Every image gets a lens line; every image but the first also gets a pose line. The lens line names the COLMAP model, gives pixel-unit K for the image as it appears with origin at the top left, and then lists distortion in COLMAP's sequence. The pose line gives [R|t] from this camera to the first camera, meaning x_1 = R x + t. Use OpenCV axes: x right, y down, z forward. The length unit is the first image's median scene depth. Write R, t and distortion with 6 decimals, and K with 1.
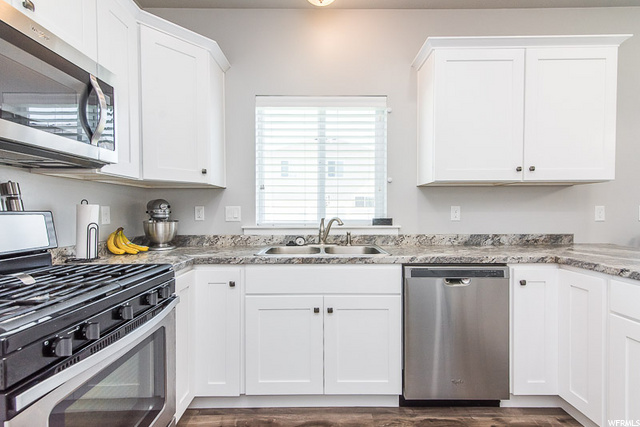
lens RADIAL K [[296.1, 0, 319.7], [0, 296.1, 213.5], [0, 0, 1]] dist [0.017423, -0.000092]
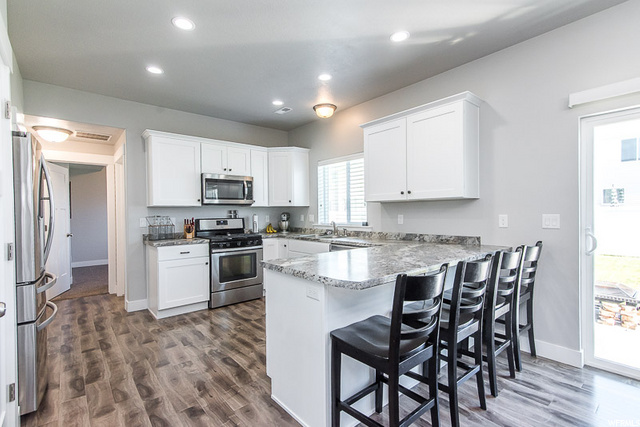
lens RADIAL K [[296.1, 0, 324.2], [0, 296.1, 215.8], [0, 0, 1]] dist [0.017423, -0.000092]
pose [[0.650268, 0.003356, -0.759698, 1.394478], [-0.000658, 0.999992, 0.003854, -0.026266], [0.759705, -0.002006, 0.650265, -0.318748]]
